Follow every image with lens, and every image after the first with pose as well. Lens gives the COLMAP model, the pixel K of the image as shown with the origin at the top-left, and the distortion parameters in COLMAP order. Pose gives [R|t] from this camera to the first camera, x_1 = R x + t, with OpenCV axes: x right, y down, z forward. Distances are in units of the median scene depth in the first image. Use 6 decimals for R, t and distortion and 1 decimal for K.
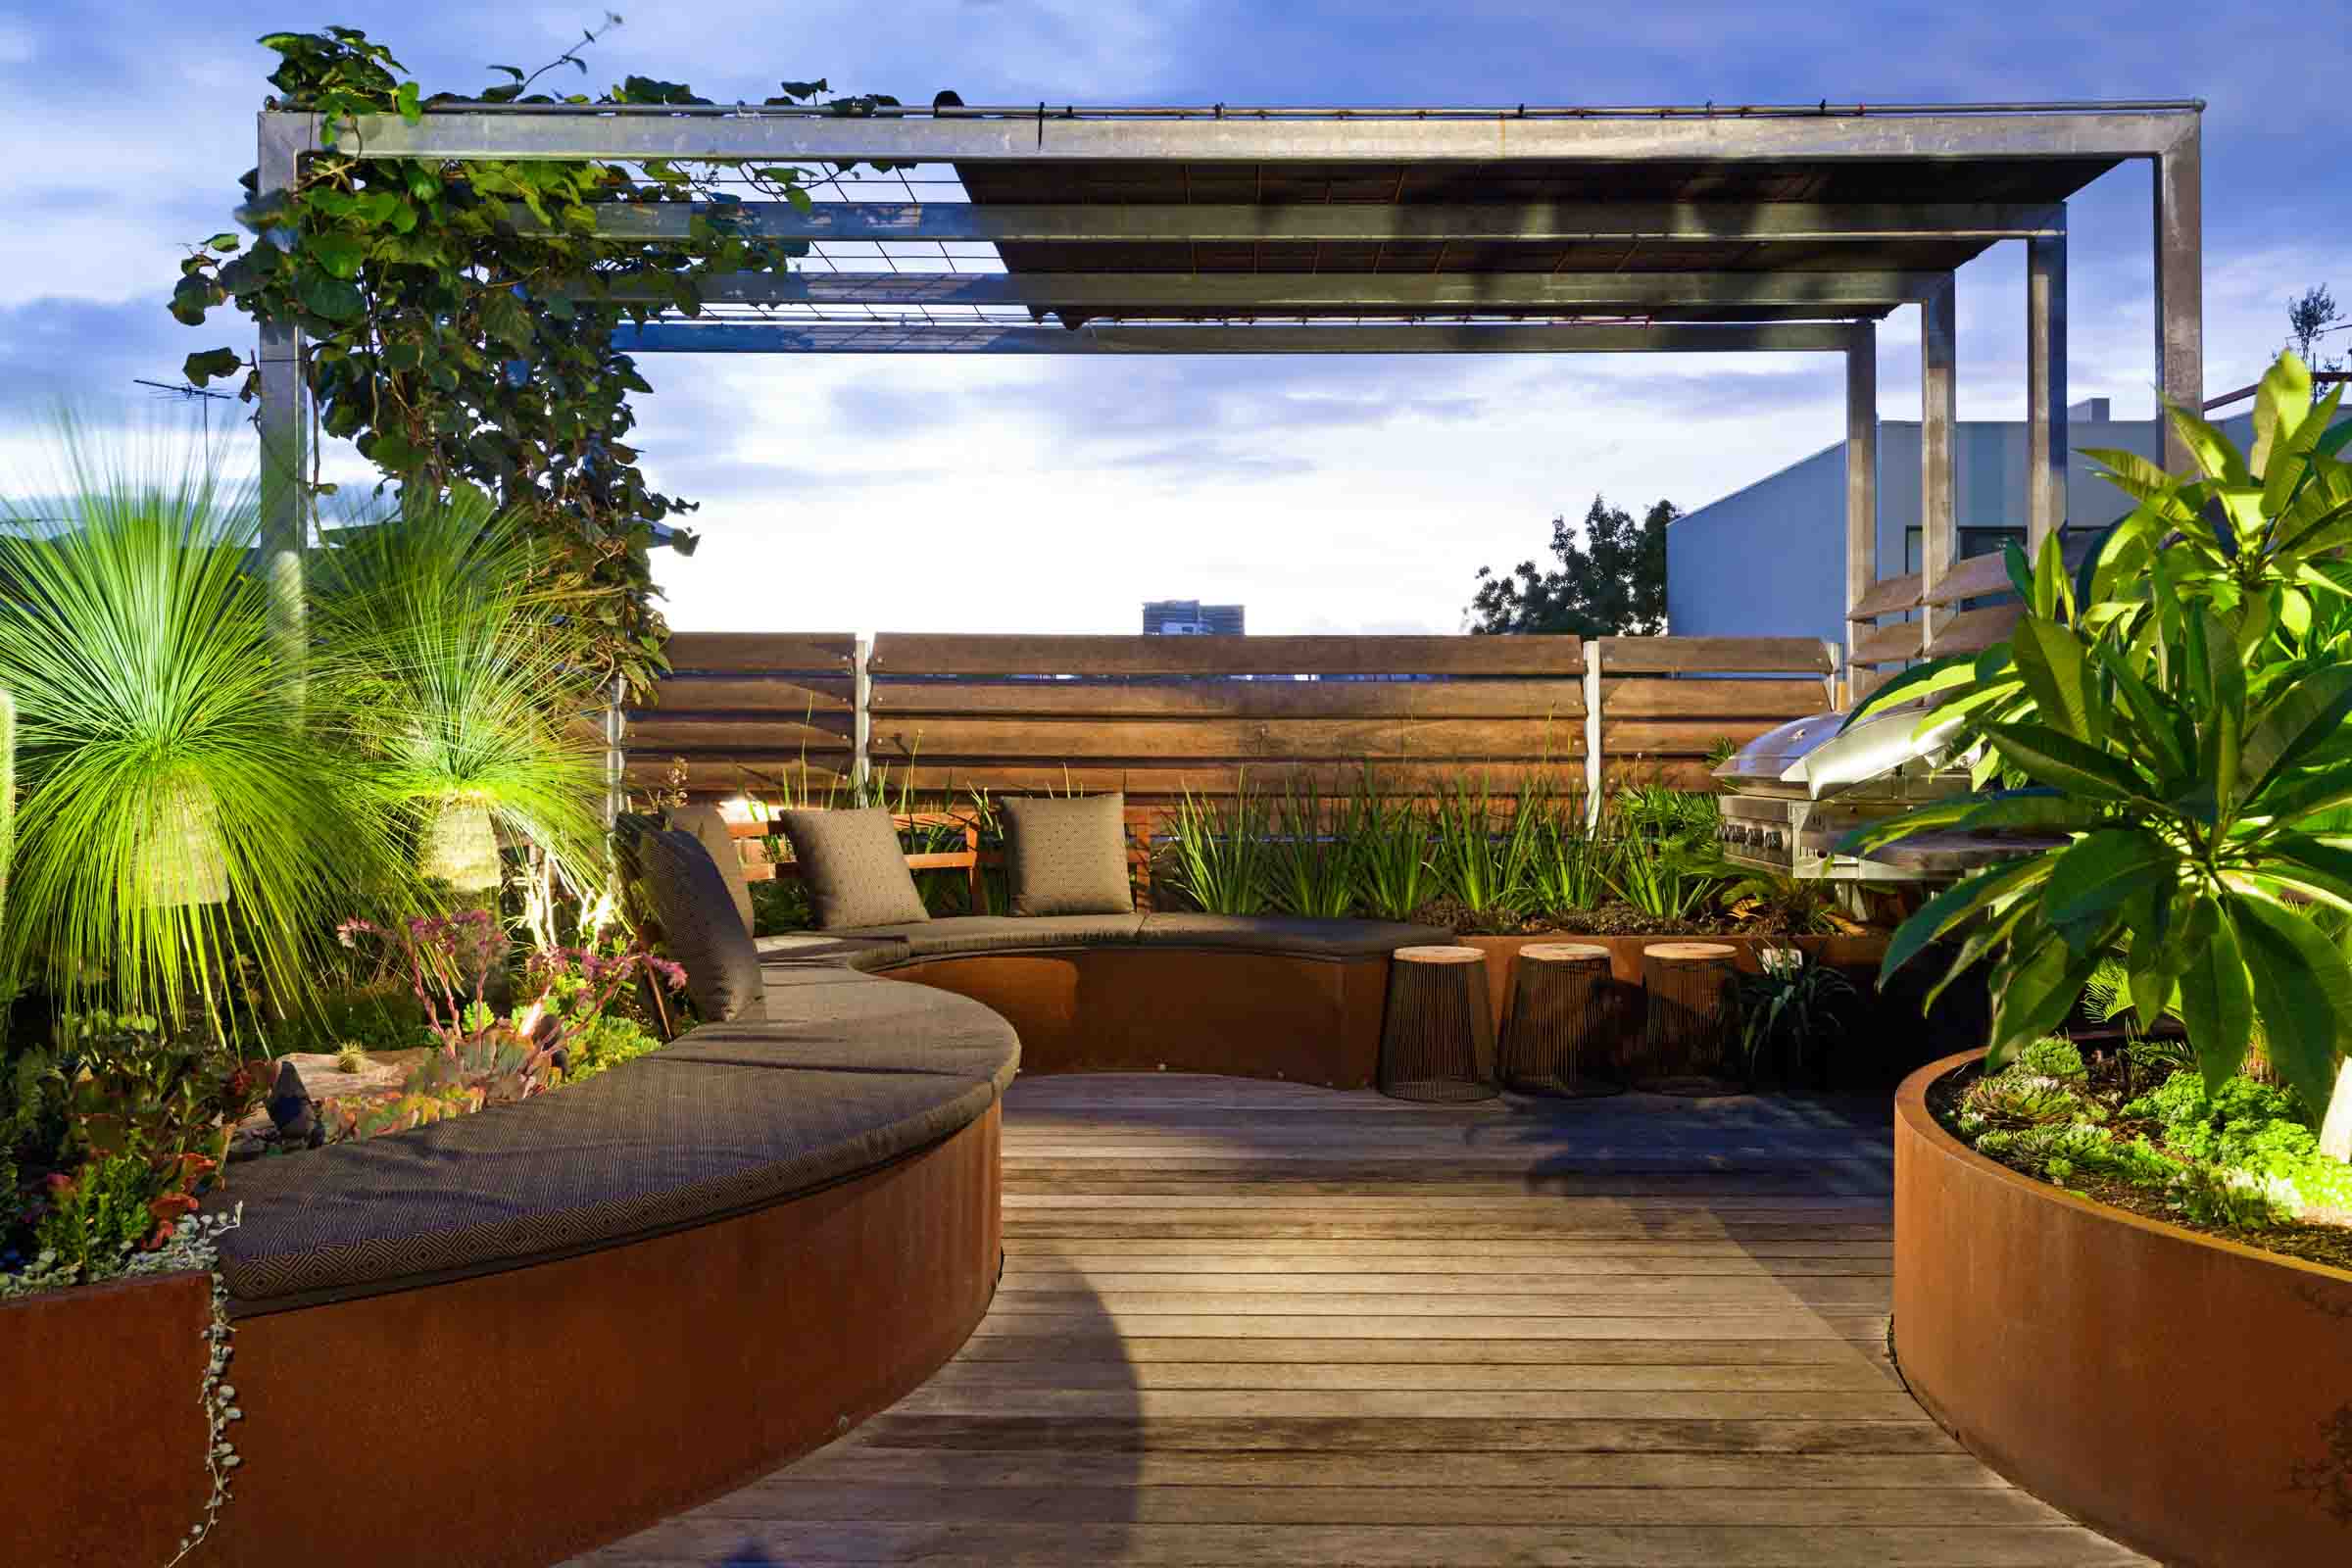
lens RADIAL K [[1941.1, 0, 1161.5], [0, 1941.1, 792.7], [0, 0, 1]] dist [0.005781, 0.016336]
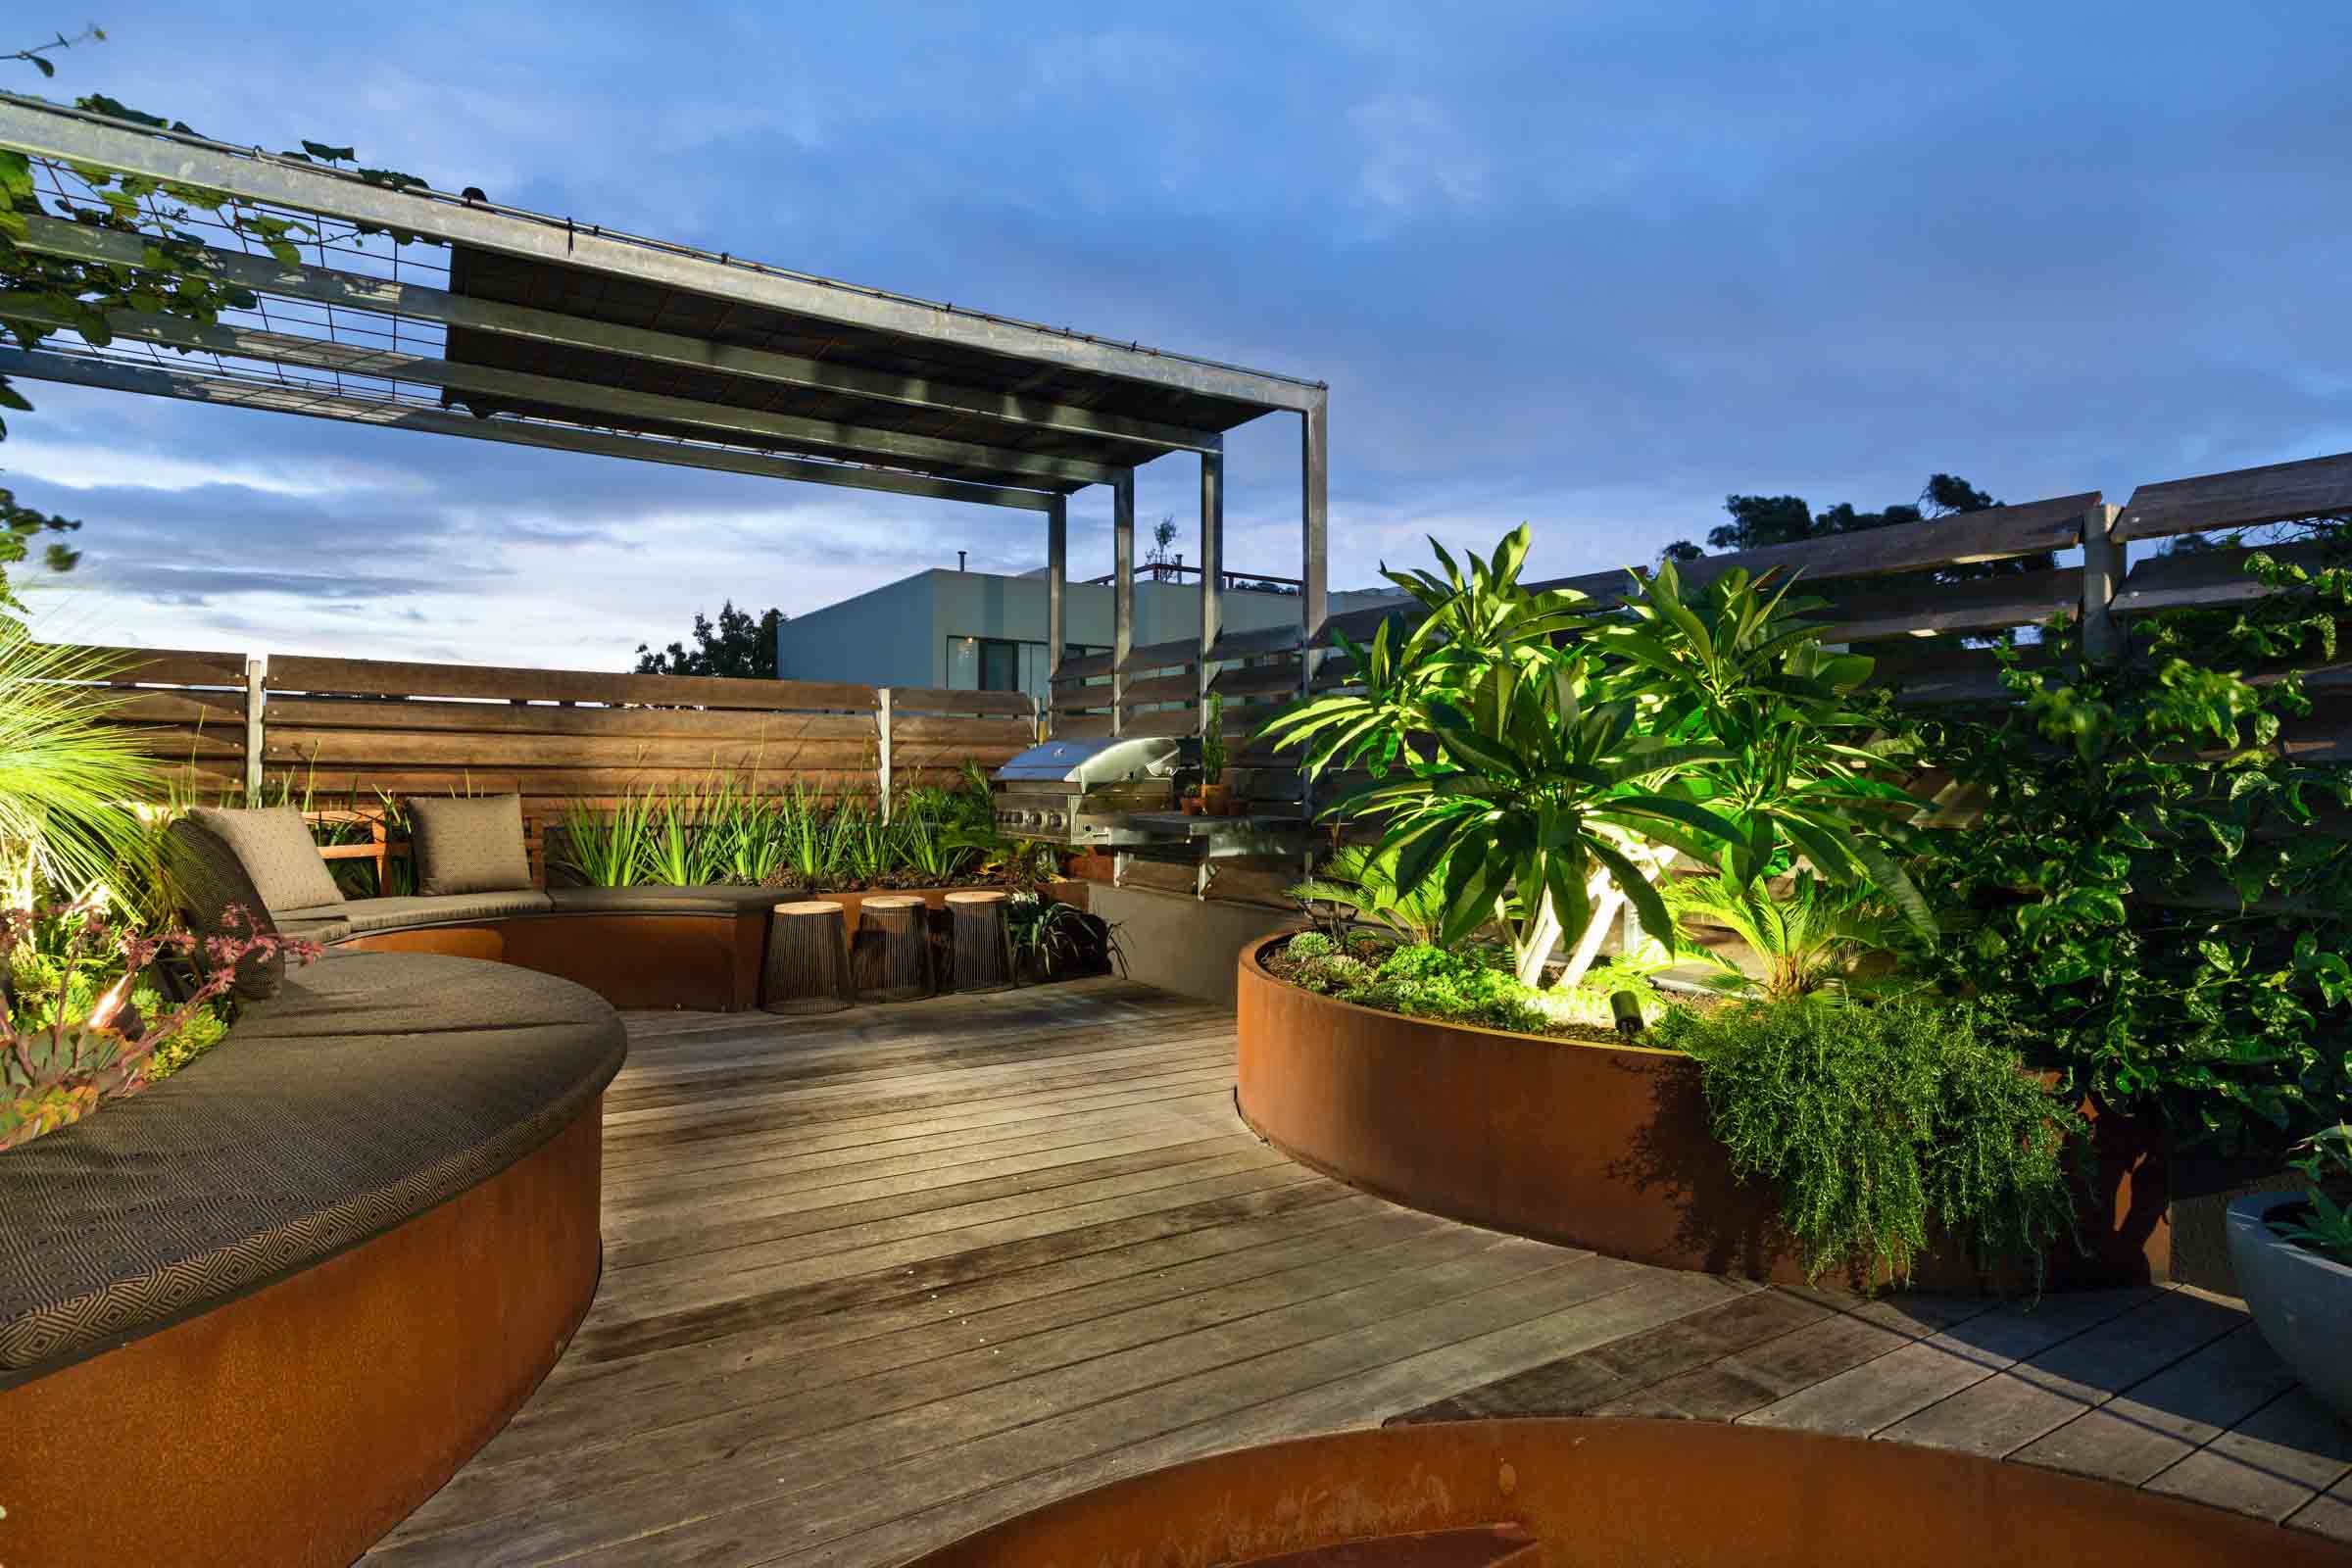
lens RADIAL K [[1254.9, 0, 1182.4], [0, 1254.9, 790.7], [0, 0, 1]] dist [0.010589, -0.002675]
pose [[0.838289, -0.000741, 0.545226, -0.123133], [0.005626, 0.999958, -0.007291, 0.007636], [-0.545197, 0.009179, 0.838257, 0.098387]]
